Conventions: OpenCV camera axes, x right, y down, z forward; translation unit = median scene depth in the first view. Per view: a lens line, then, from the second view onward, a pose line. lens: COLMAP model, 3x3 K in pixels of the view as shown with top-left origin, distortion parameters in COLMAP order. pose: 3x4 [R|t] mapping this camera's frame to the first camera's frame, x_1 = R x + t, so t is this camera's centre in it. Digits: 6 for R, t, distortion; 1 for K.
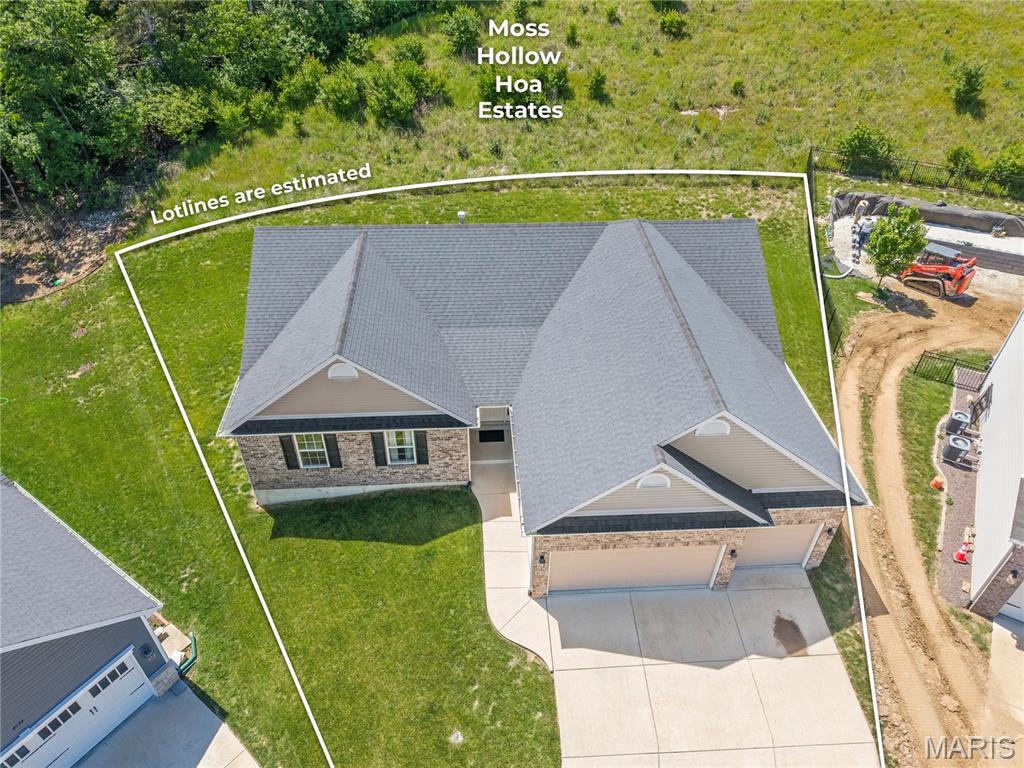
lens RADIAL K [[697.2, 0, 513.9], [0, 697.2, 384.6], [0, 0, 1]] dist [0.021651, -0.023187]
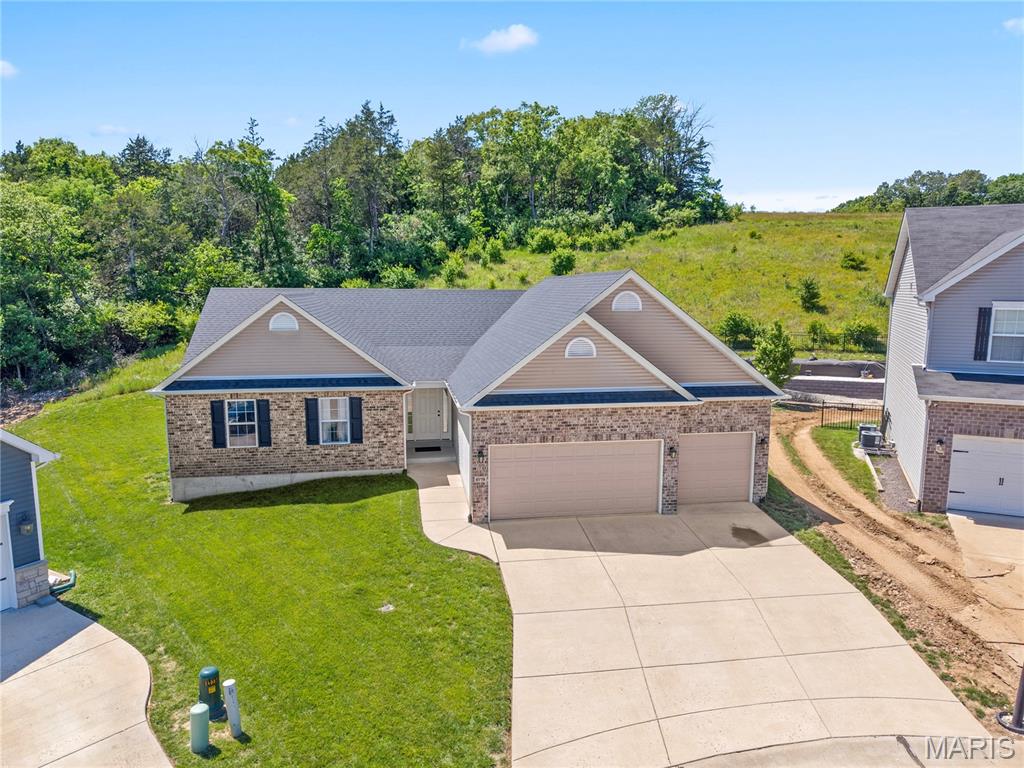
lens RADIAL K [[697.2, 0, 517.1], [0, 697.2, 389.3], [0, 0, 1]] dist [0.021651, -0.023187]
pose [[0.994321, -0.030395, 0.101990, -0.003775], [0.078794, 0.854442, -0.513536, 0.580727], [-0.071536, 0.518656, 0.851985, 0.110046]]
